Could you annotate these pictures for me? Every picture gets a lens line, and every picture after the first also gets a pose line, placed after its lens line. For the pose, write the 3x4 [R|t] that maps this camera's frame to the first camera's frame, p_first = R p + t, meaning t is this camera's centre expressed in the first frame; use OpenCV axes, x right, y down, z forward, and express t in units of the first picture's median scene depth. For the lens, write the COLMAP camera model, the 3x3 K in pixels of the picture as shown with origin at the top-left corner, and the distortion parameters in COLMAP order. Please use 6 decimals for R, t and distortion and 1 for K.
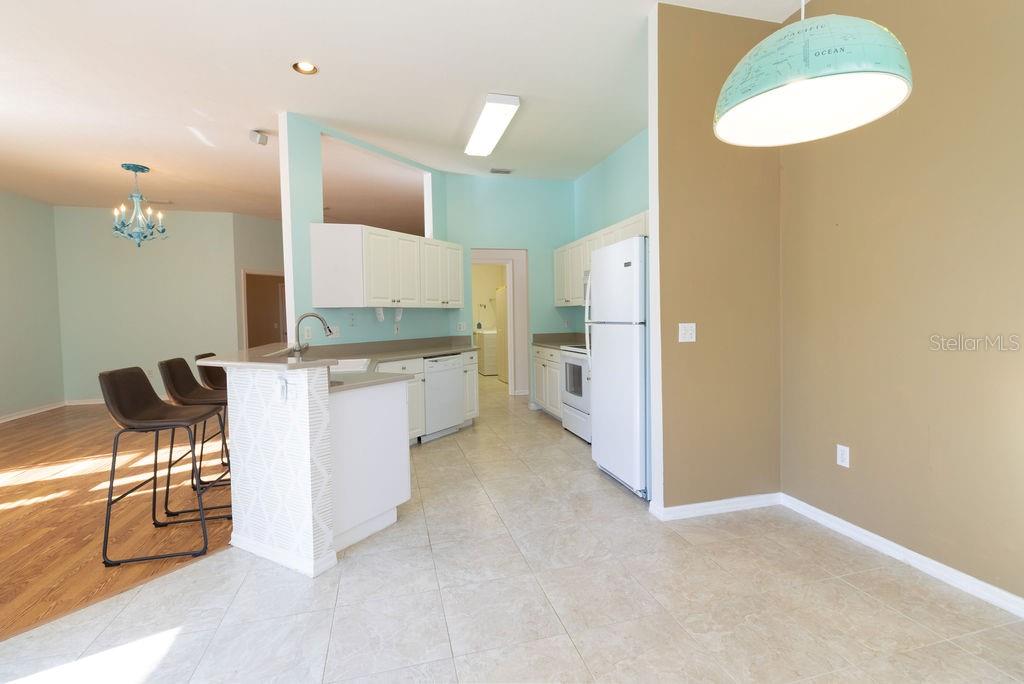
lens RADIAL K [[472.6, 0, 493.6], [0, 472.6, 333.0], [0, 0, 1]] dist [0.005651, -0.001993]
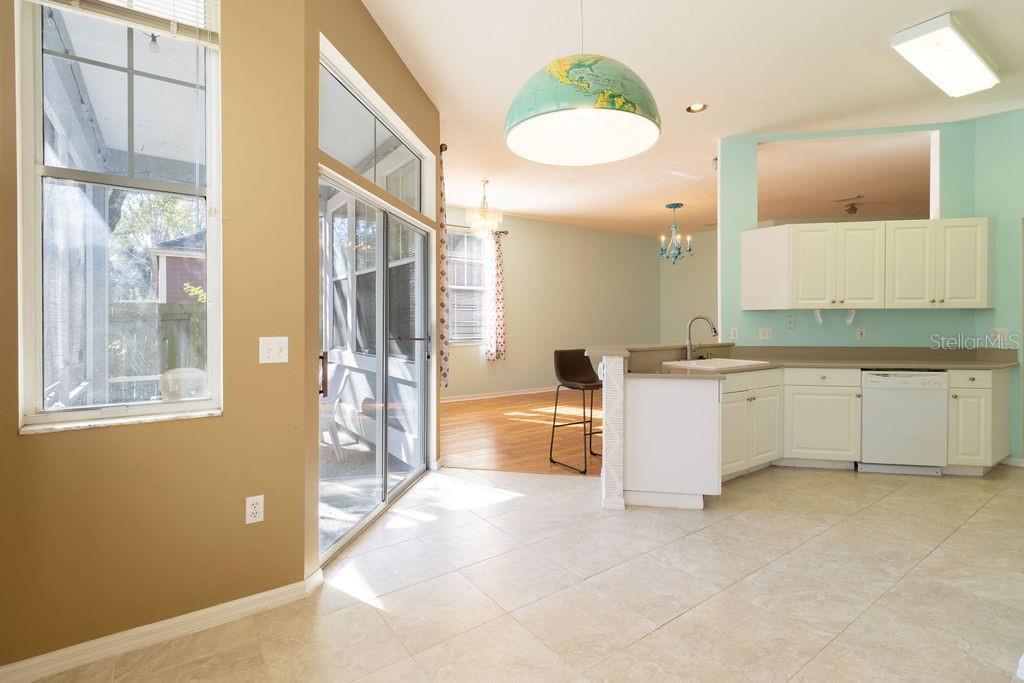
lens RADIAL K [[472.6, 0, 519.1], [0, 472.6, 324.6], [0, 0, 1]] dist [0.005651, -0.001993]
pose [[0.382408, 0.023793, -0.923687, 0.370033], [-0.037694, 0.999238, 0.010134, -0.011104], [0.923224, 0.030942, 0.383014, 0.109799]]
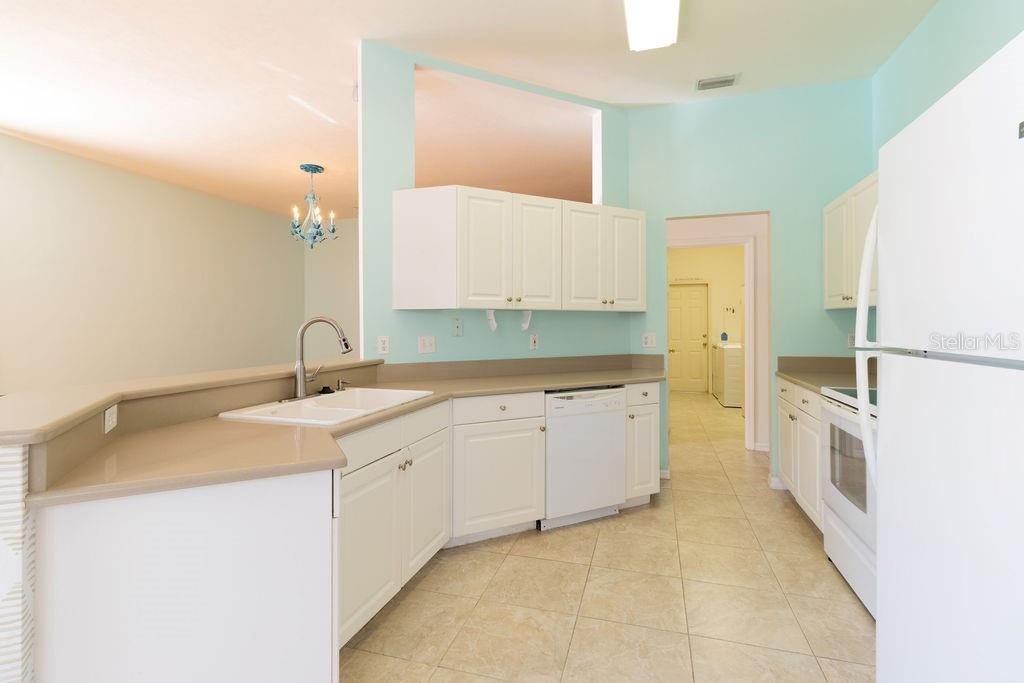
lens RADIAL K [[472.6, 0, 507.9], [0, 472.6, 325.8], [0, 0, 1]] dist [0.005651, -0.001993]
pose [[0.867700, 0.017061, -0.496795, 0.105581], [-0.030682, 0.999343, -0.019270, -0.018142], [0.496140, 0.031964, 0.867654, 0.417619]]
